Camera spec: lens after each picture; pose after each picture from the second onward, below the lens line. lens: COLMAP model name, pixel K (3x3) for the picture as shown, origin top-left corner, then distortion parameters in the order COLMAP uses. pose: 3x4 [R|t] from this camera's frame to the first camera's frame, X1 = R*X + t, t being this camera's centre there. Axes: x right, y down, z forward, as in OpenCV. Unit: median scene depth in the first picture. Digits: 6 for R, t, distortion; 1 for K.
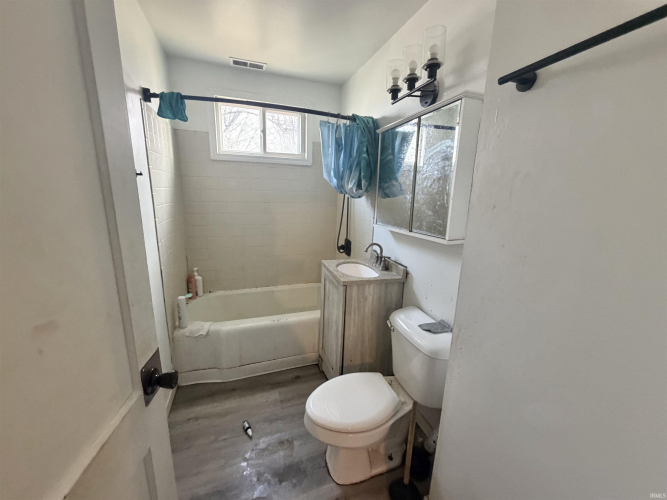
lens RADIAL K [[265.4, 0, 334.0], [0, 265.4, 251.3], [0, 0, 1]] dist [0.000658, -0.000156]
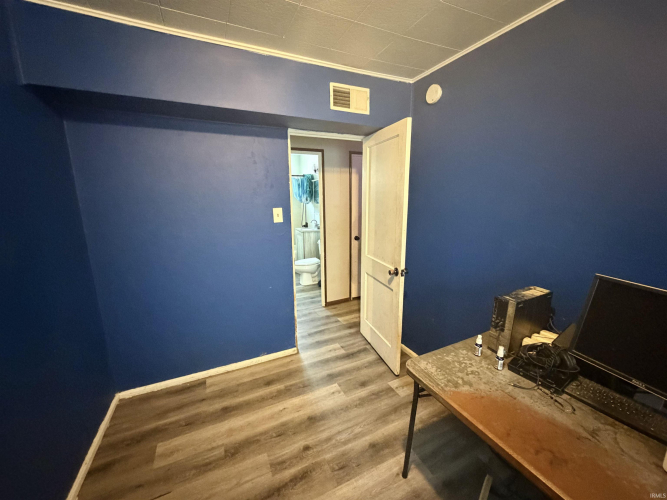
lens RADIAL K [[265.4, 0, 332.8], [0, 265.4, 250.1], [0, 0, 1]] dist [0.000658, -0.000156]
pose [[0.992817, -0.055846, 0.105807, 0.038172], [0.056588, 0.998390, -0.004019, 0.319299], [-0.105412, 0.009977, 0.994379, -1.844591]]
